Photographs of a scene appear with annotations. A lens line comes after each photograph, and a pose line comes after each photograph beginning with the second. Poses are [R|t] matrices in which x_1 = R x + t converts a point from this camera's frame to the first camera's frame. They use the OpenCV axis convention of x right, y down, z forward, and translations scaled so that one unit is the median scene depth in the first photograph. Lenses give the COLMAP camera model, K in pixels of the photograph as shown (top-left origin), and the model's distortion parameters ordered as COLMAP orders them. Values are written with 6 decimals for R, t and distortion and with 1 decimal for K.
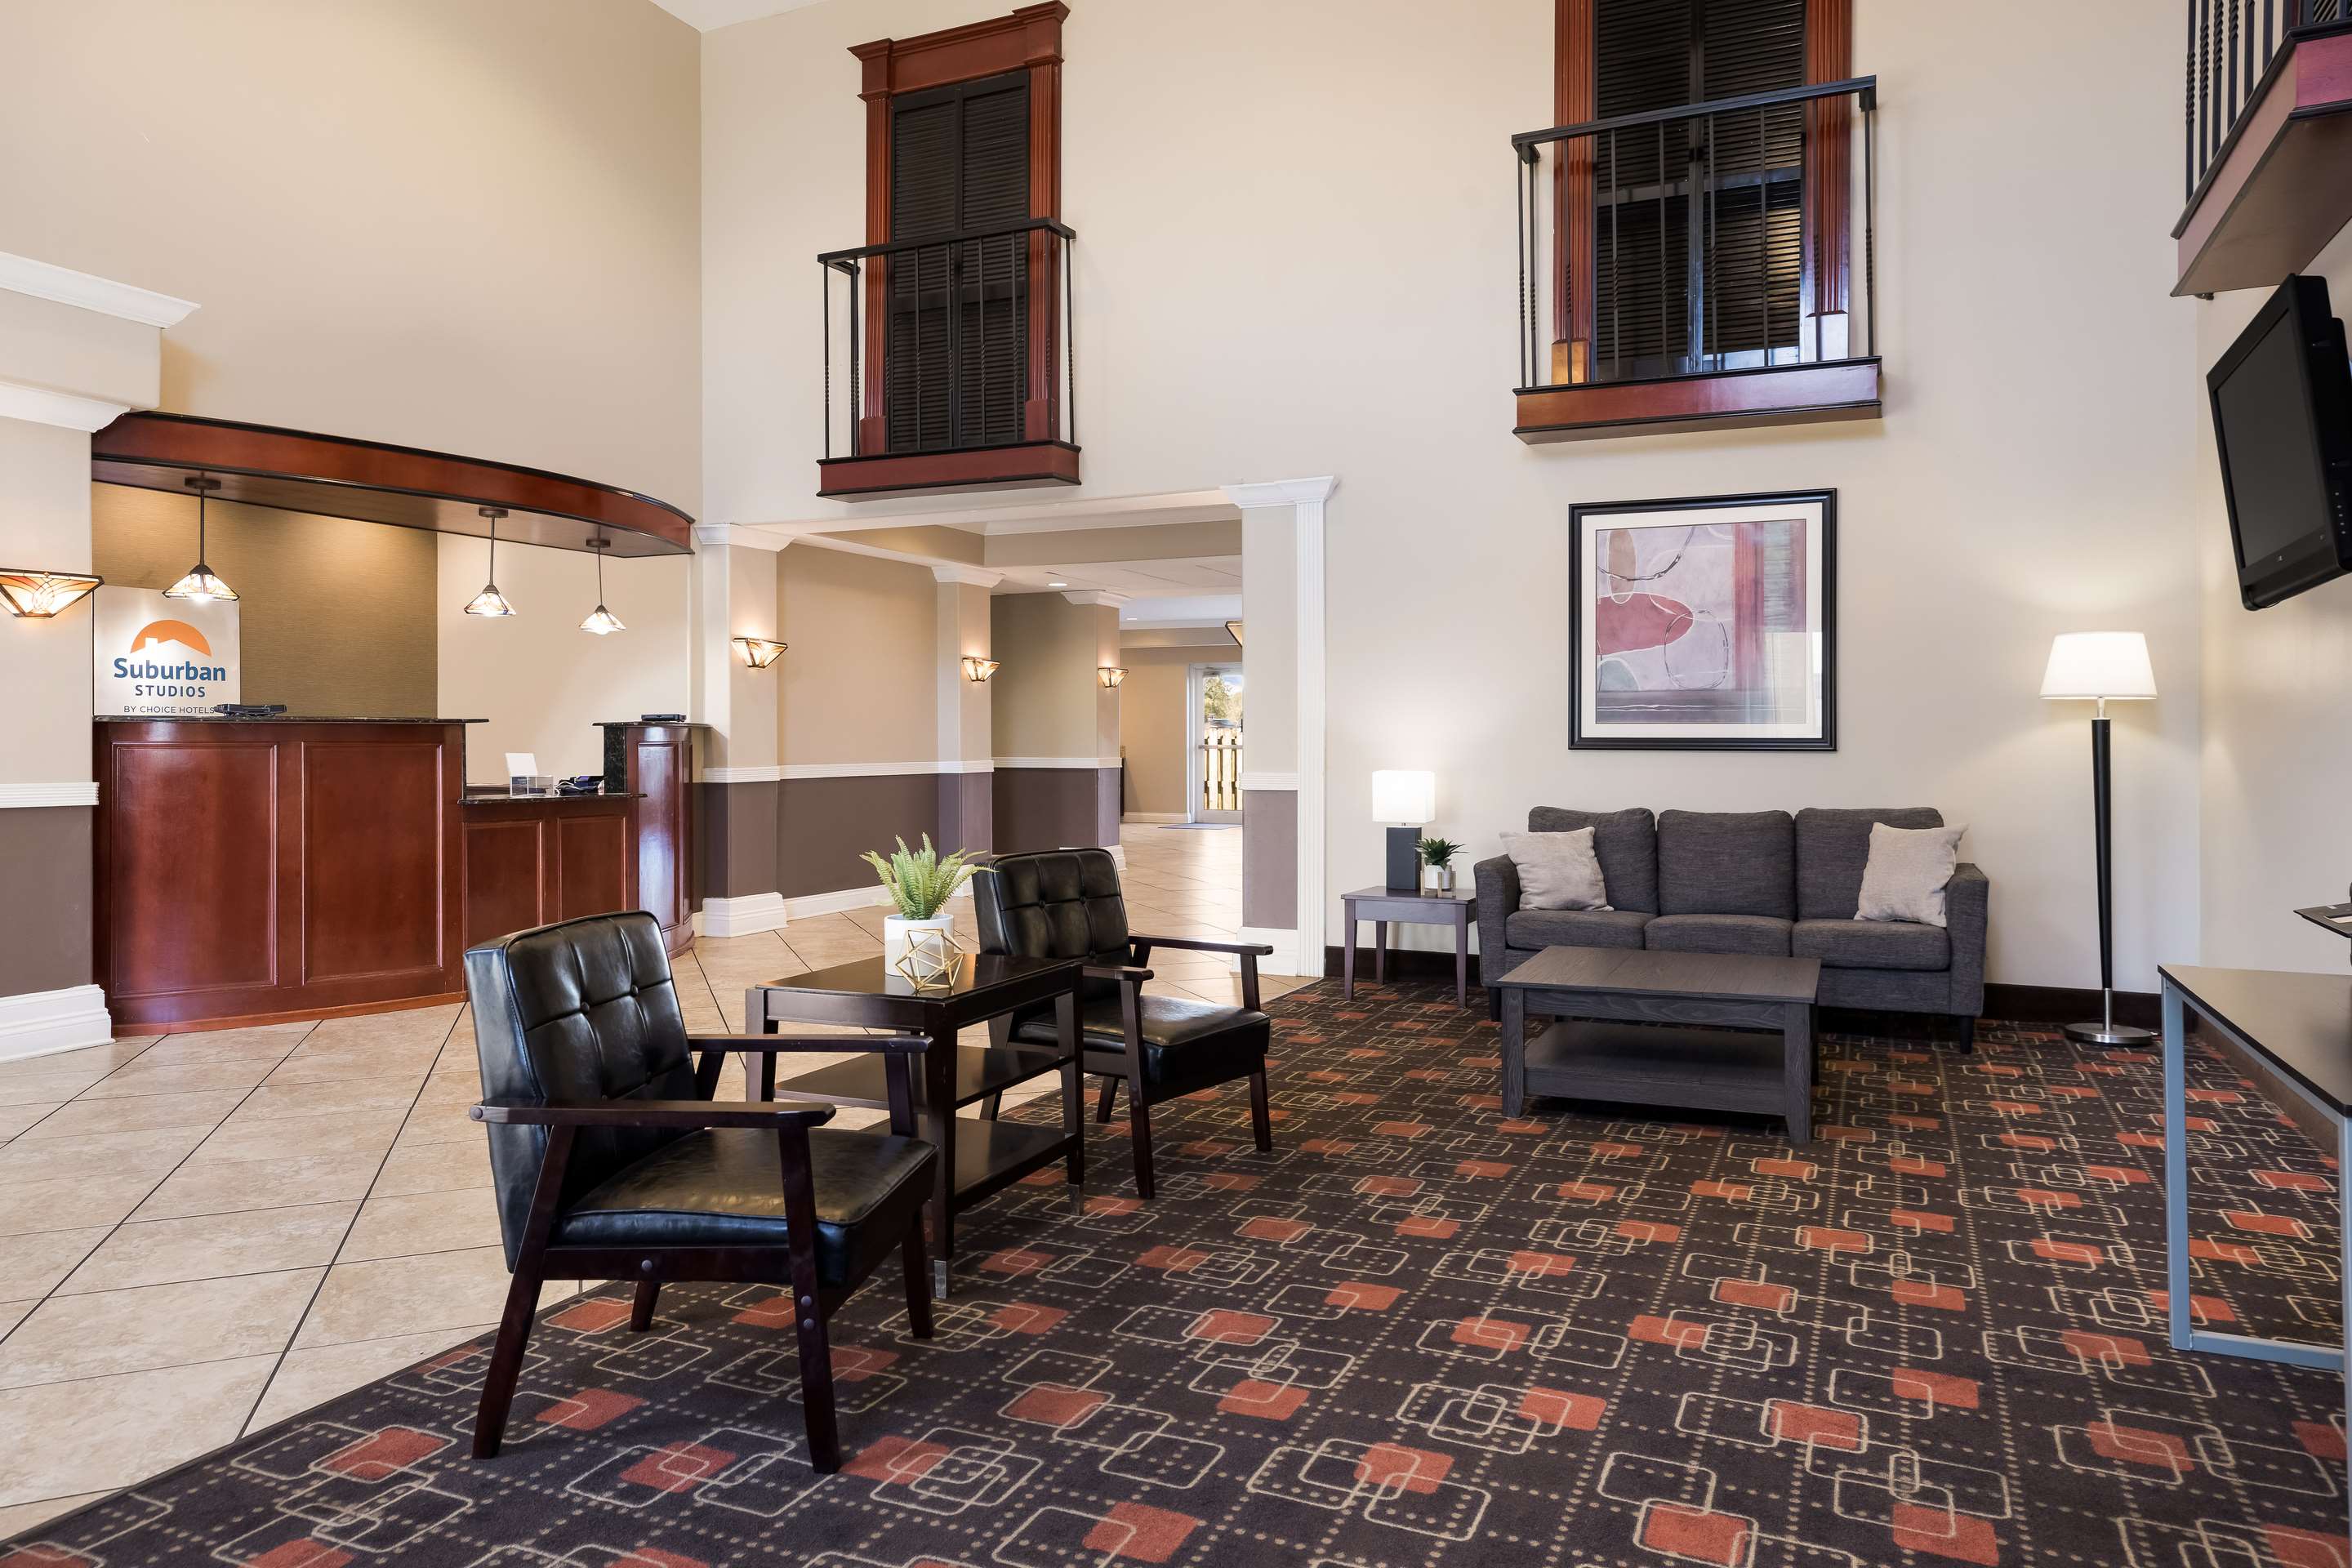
lens RADIAL K [[1547.1, 0, 1204.4], [0, 1547.1, 728.3], [0, 0, 1]] dist [0.017660, 0.000173]
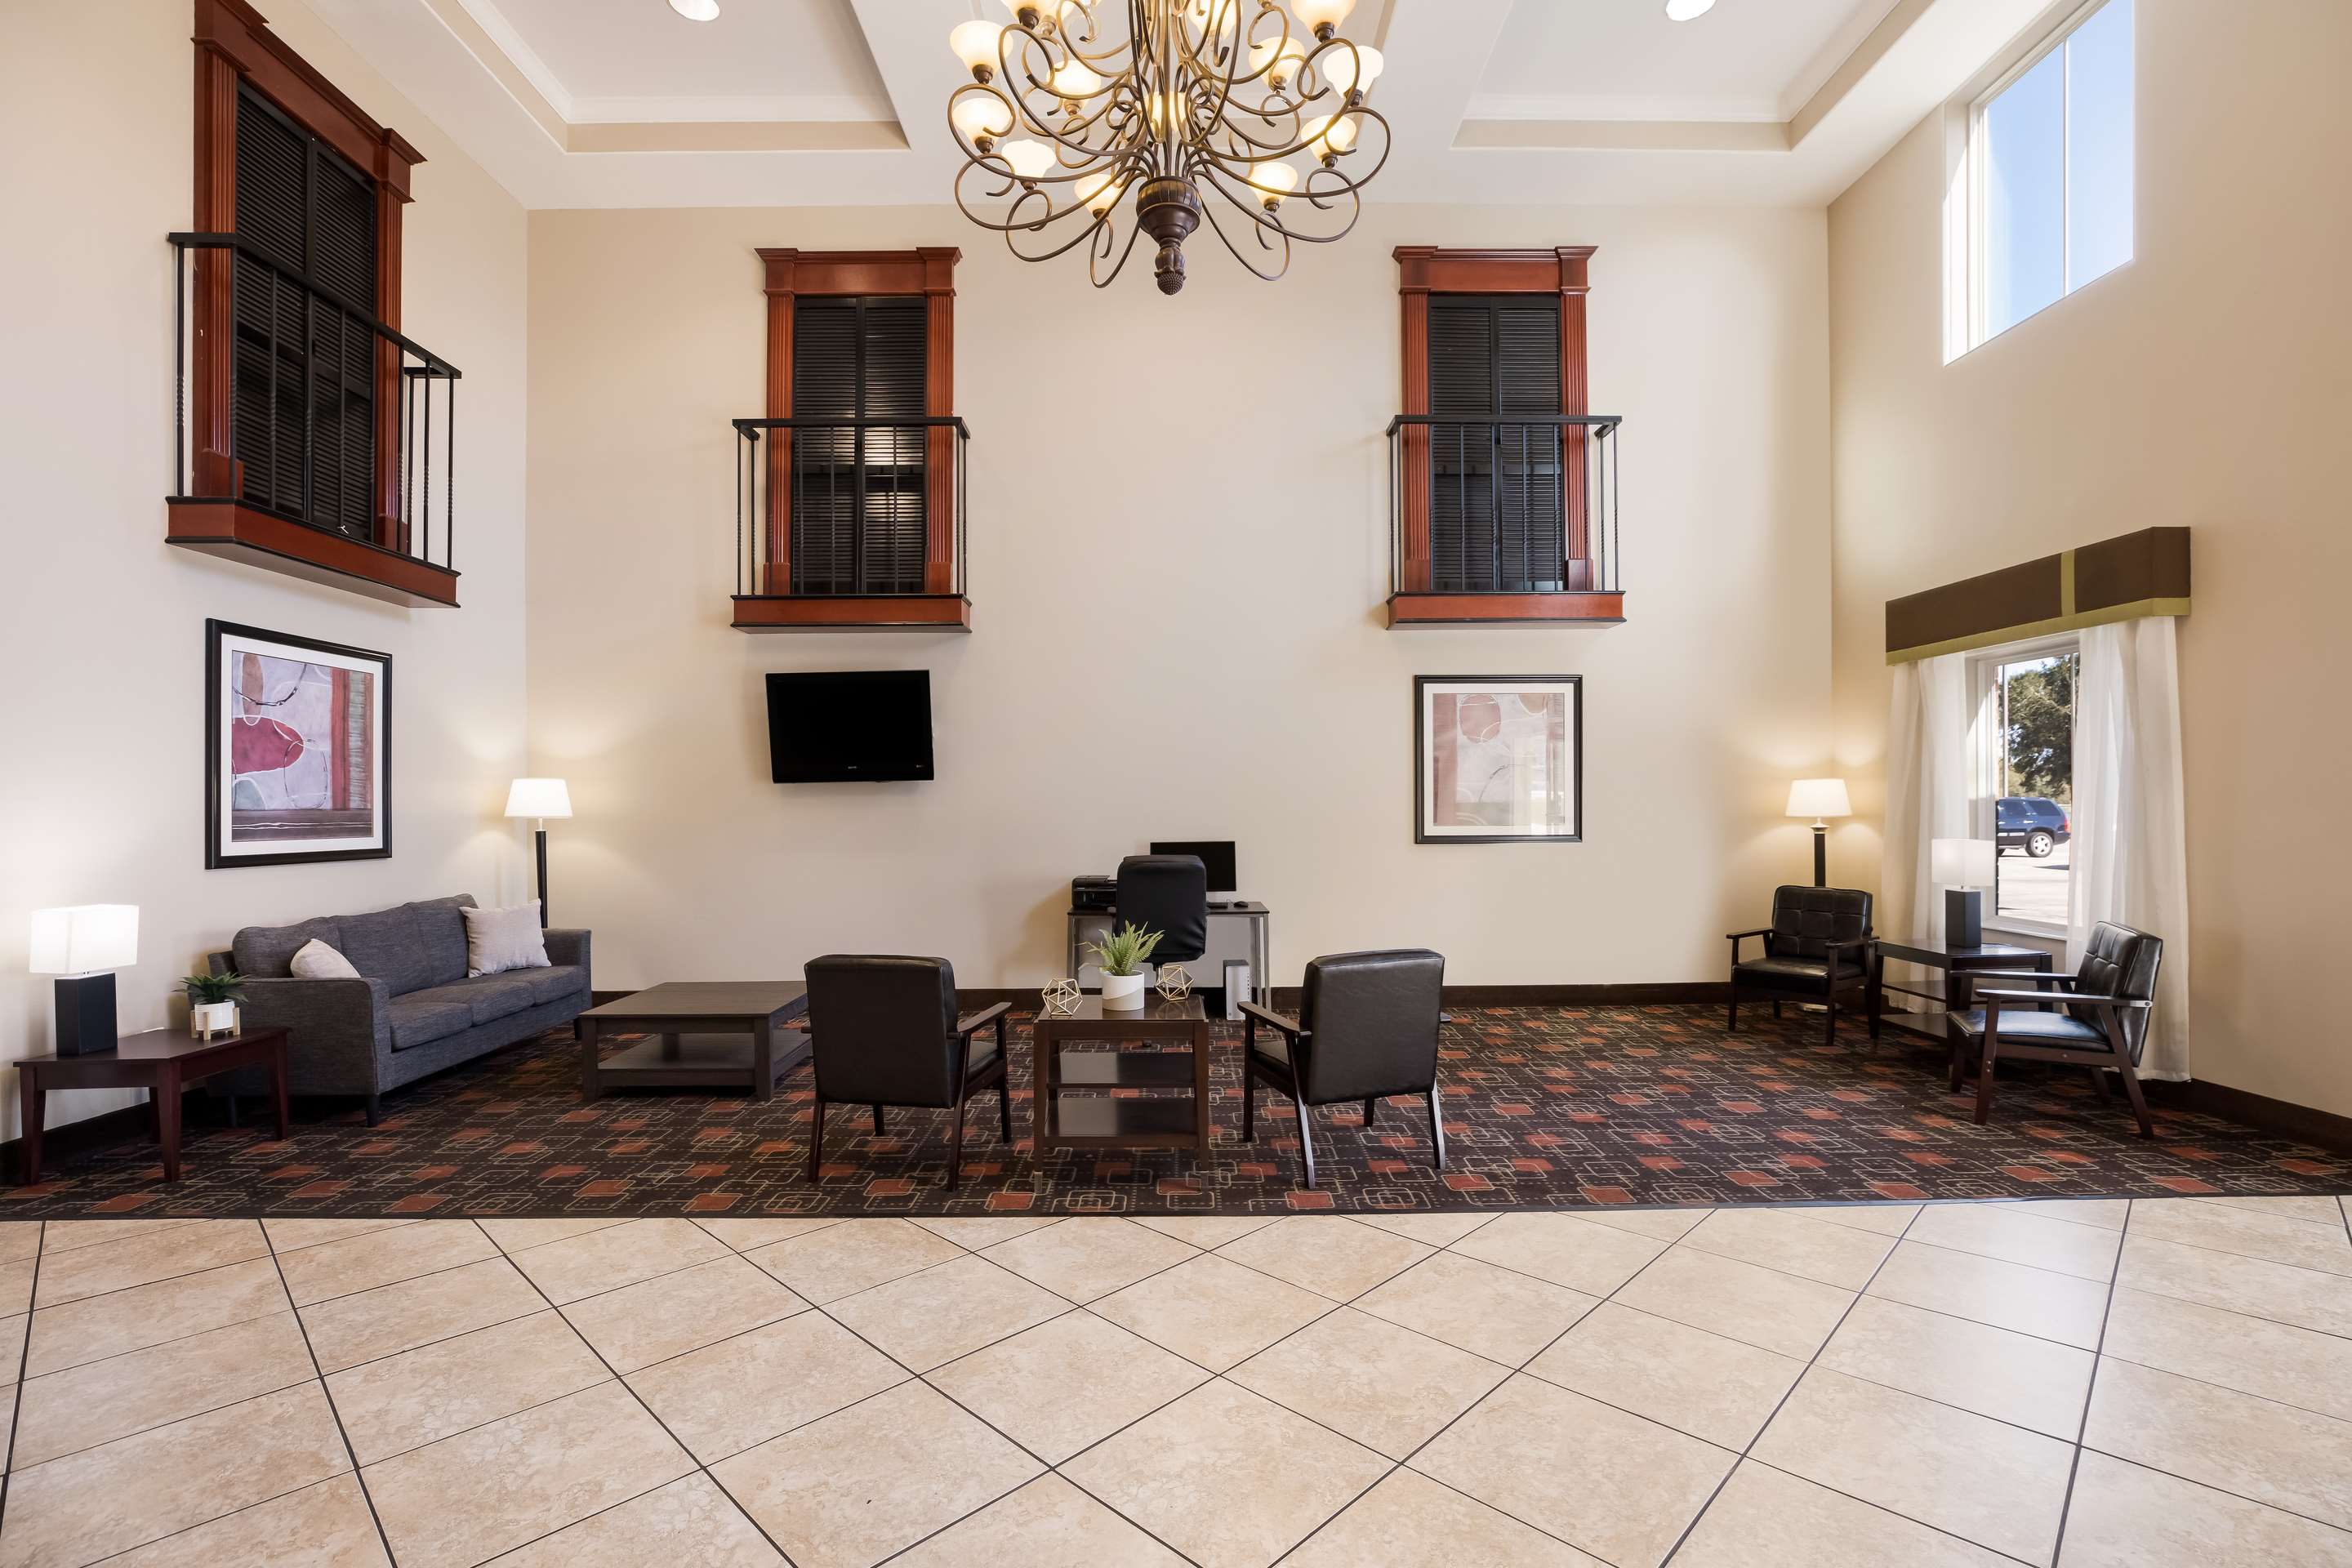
lens RADIAL K [[1057.5, 0, 1172.2], [0, 1057.5, 792.5], [0, 0, 1]] dist [-0.000627, -0.000022]
pose [[-0.412522, 0.008517, 0.910908, -0.633989], [-0.003978, 0.999930, -0.011151, -0.030335], [-0.910939, -0.008224, -0.412459, 0.732948]]
